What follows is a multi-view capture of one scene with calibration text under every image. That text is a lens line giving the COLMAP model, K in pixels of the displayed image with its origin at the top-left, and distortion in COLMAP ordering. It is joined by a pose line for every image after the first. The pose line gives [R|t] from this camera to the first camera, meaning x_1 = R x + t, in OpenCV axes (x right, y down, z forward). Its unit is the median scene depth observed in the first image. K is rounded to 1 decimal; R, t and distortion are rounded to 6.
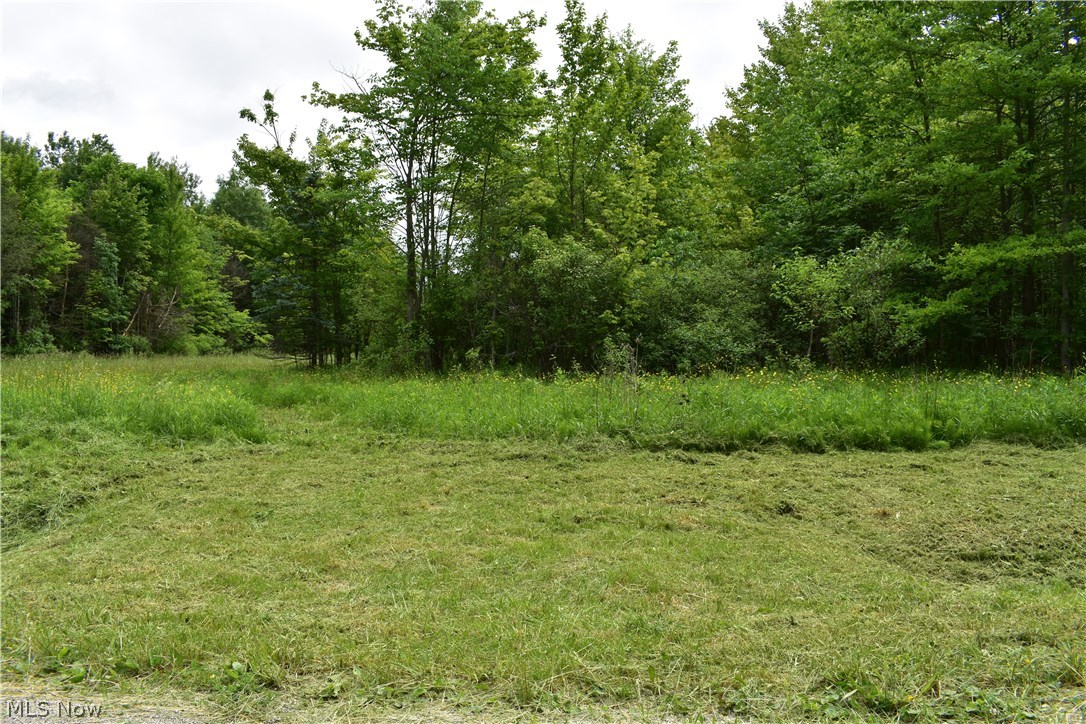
lens RADIAL K [[867.3, 0, 561.0], [0, 867.3, 366.6], [0, 0, 1]] dist [-0.081883, 0.004219]
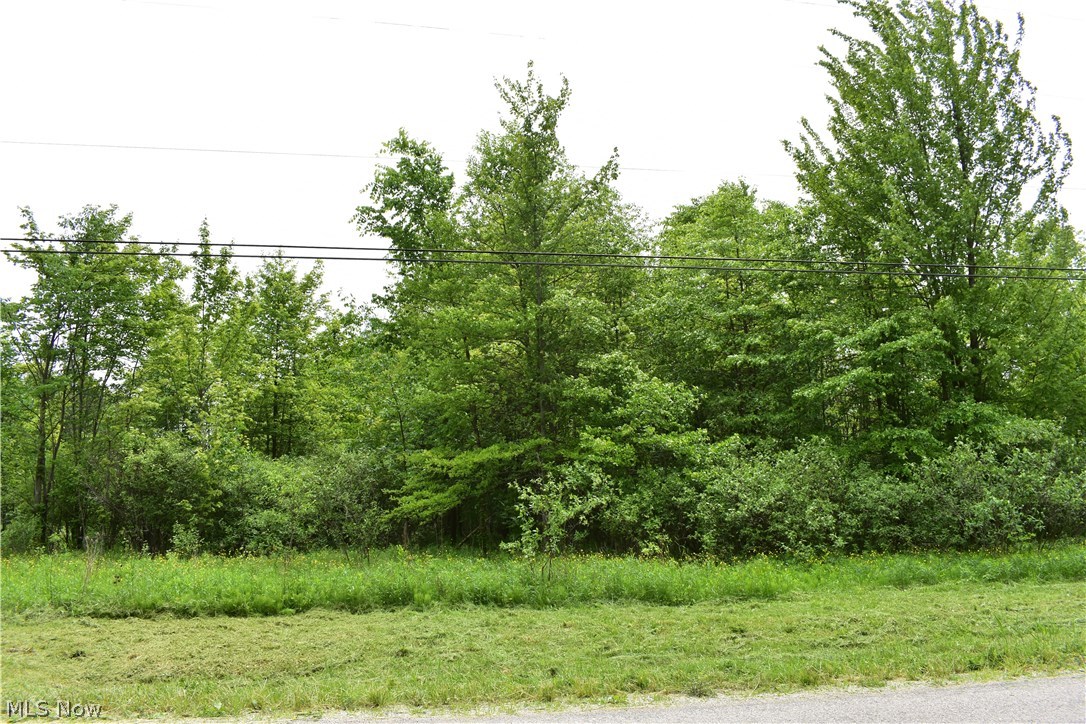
lens RADIAL K [[877.8, 0, 544.1], [0, 877.8, 378.7], [0, 0, 1]] dist [-0.080058, 0.002829]
pose [[0.977629, 0.023267, 0.209046, 0.380465], [0.013115, 0.985186, -0.170986, -0.025718], [-0.209928, 0.169902, 0.962841, -0.371131]]
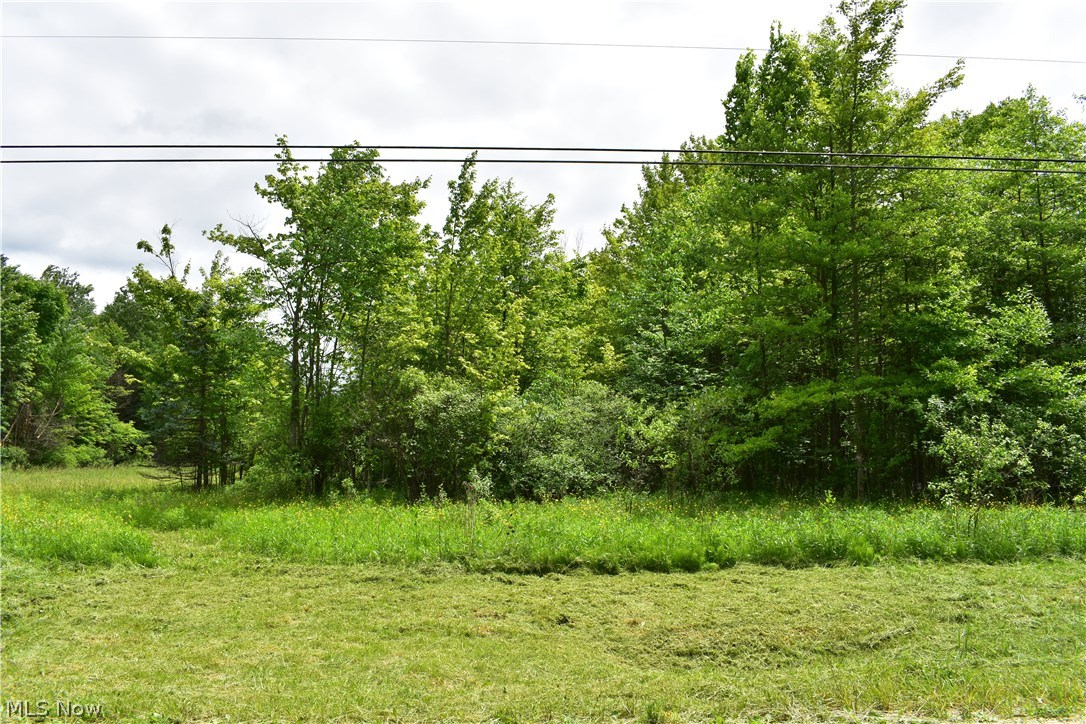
lens RADIAL K [[872.9, 0, 560.8], [0, 872.9, 367.7], [0, 0, 1]] dist [-0.082653, 0.003715]
pose [[0.992958, 0.014110, 0.117623, 0.047555], [0.000544, 0.992328, -0.123634, -0.028563], [-0.118465, 0.122828, 0.985332, -0.187798]]
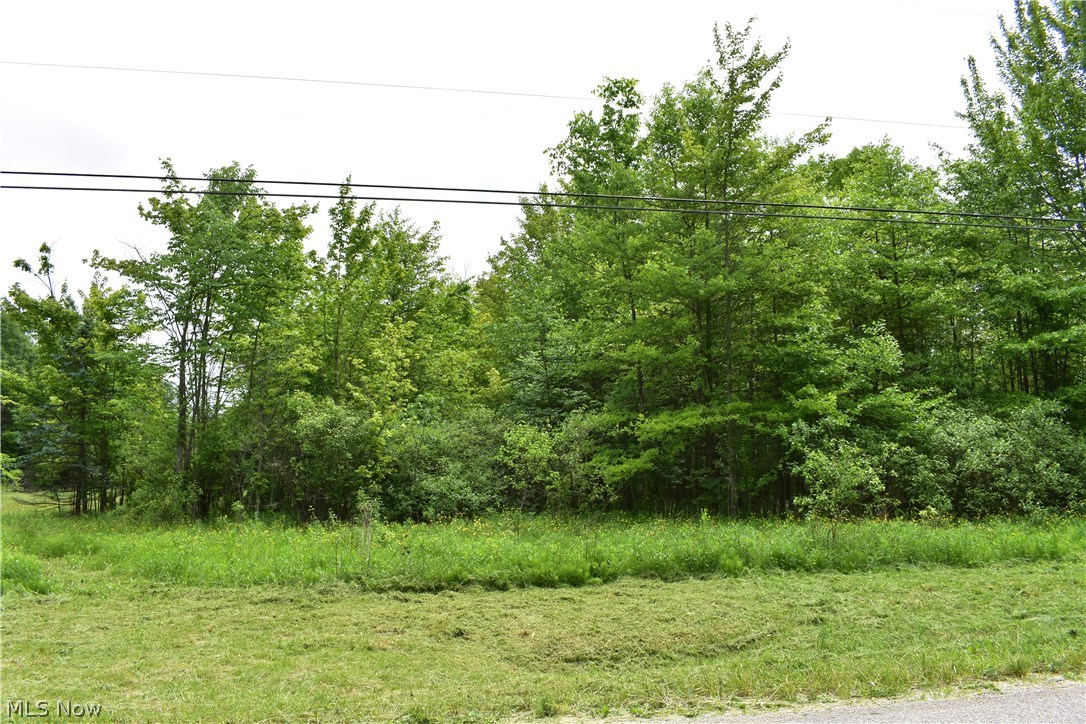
lens RADIAL K [[867.3, 0, 561.0], [0, 867.3, 366.6], [0, 0, 1]] dist [-0.081883, 0.004219]
pose [[0.968455, 0.023454, 0.248081, 0.030950], [0.014130, 0.988790, -0.148640, -0.028963], [-0.248786, 0.147457, 0.957268, -0.238612]]
